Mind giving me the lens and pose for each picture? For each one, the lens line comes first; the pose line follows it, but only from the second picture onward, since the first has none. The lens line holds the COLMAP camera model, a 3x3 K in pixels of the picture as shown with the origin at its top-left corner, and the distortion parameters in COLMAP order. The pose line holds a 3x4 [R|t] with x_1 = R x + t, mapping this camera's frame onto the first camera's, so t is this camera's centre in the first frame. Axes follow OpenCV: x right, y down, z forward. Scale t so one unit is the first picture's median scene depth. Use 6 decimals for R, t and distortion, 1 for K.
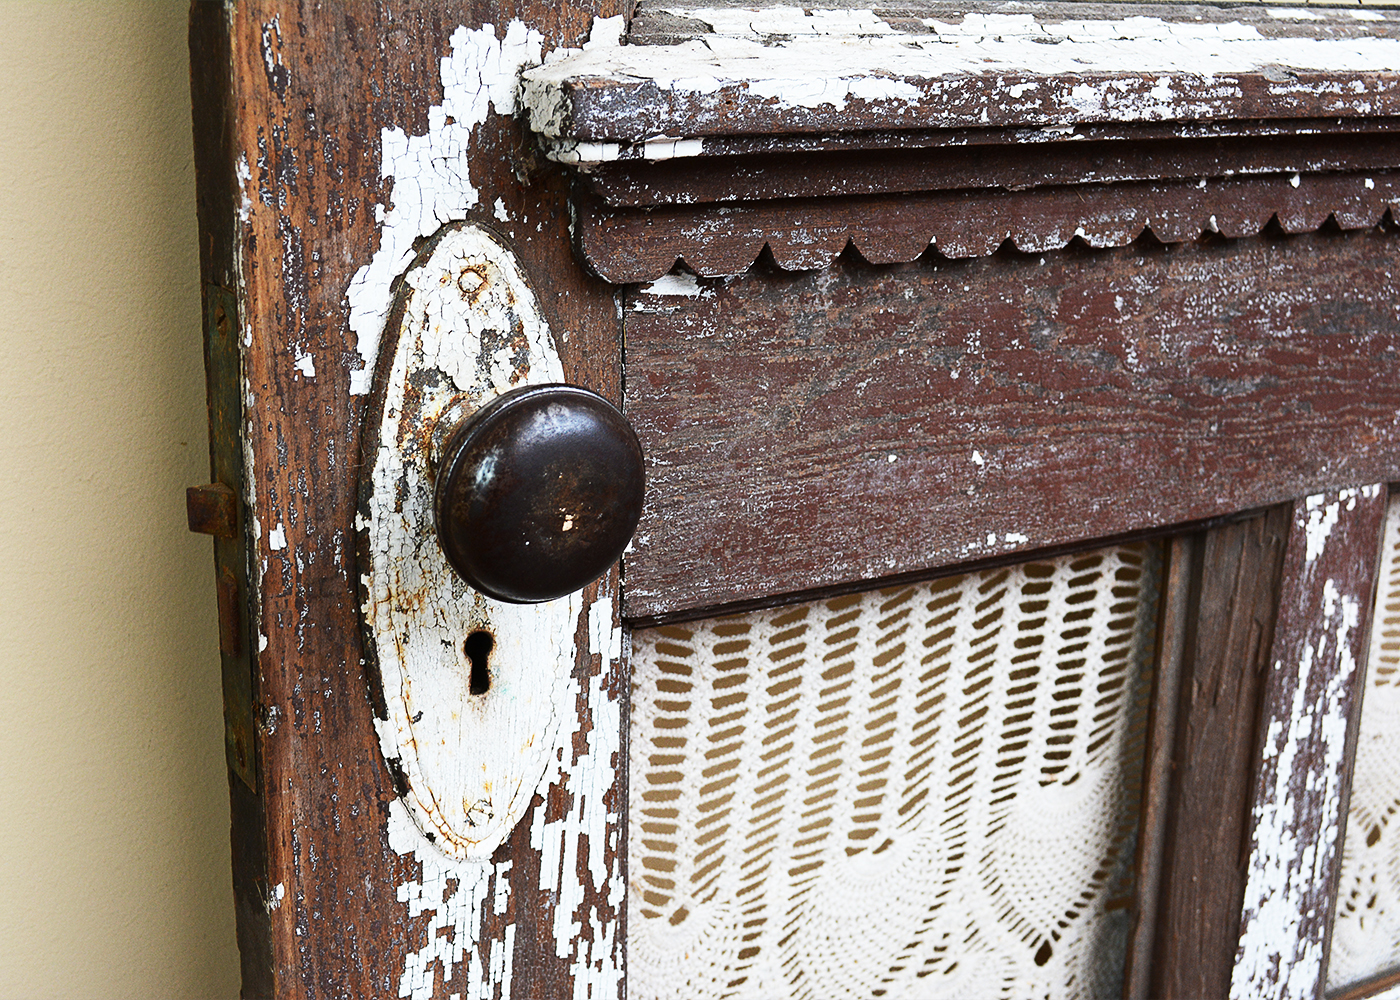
lens RADIAL K [[1823.1, 0, 699.5], [0, 1823.1, 499.8], [0, 0, 1]] dist [-0.051875, 0.000000]
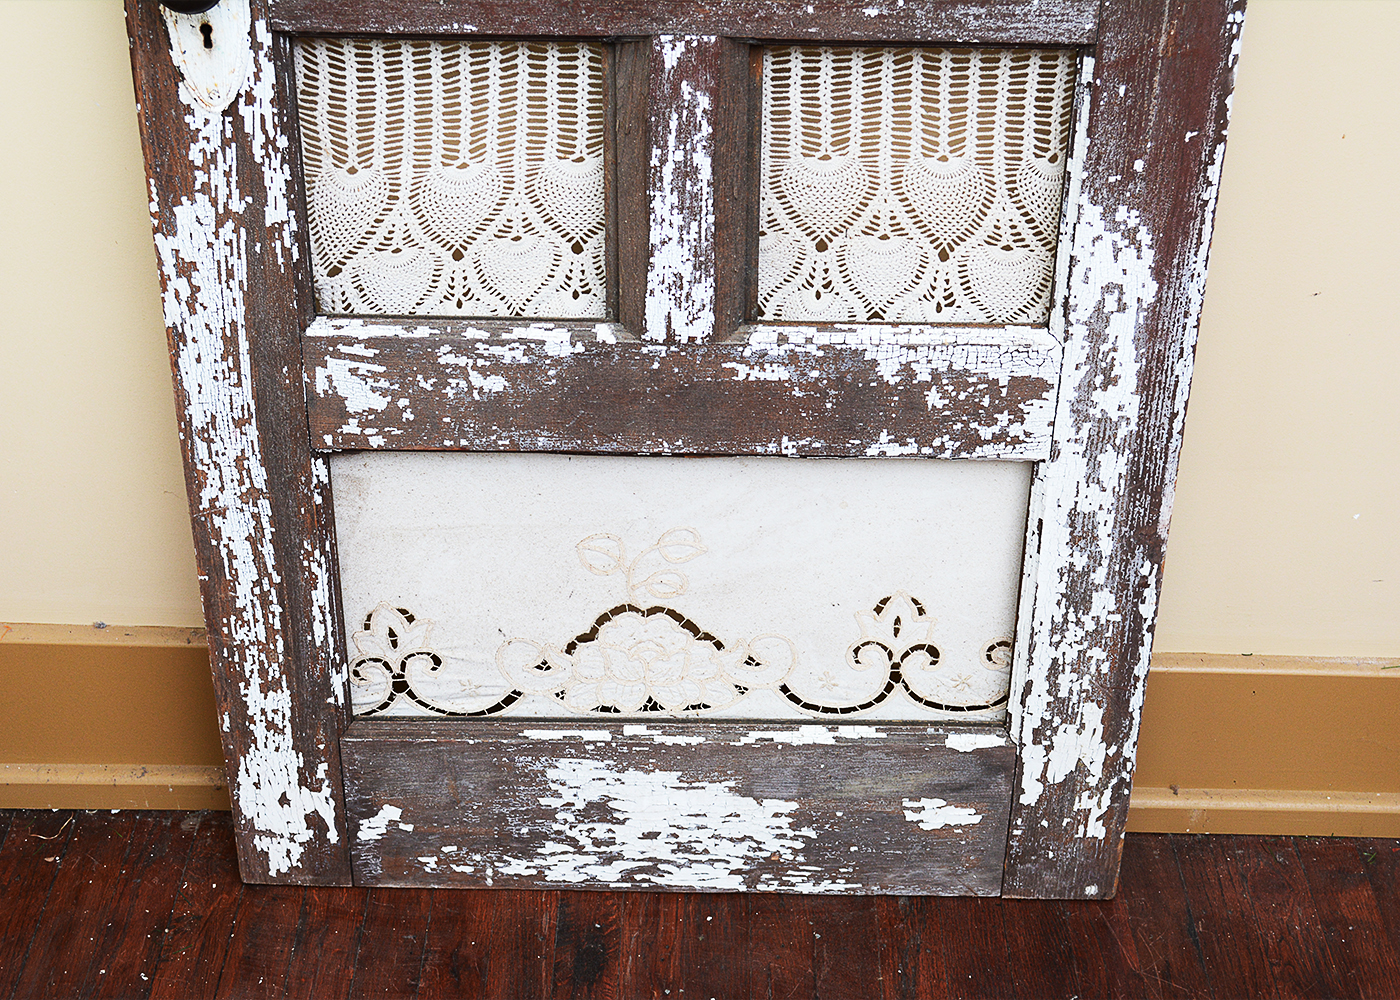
lens RADIAL K [[2105.2, 0, 704.1], [0, 2105.2, 497.8], [0, 0, 1]] dist [-0.002917, 0.000000]
pose [[0.855506, 0.260481, -0.447502, 1.754220], [-0.136052, 0.946965, 0.291112, -0.227357], [0.499598, -0.188165, 0.845574, -1.170193]]
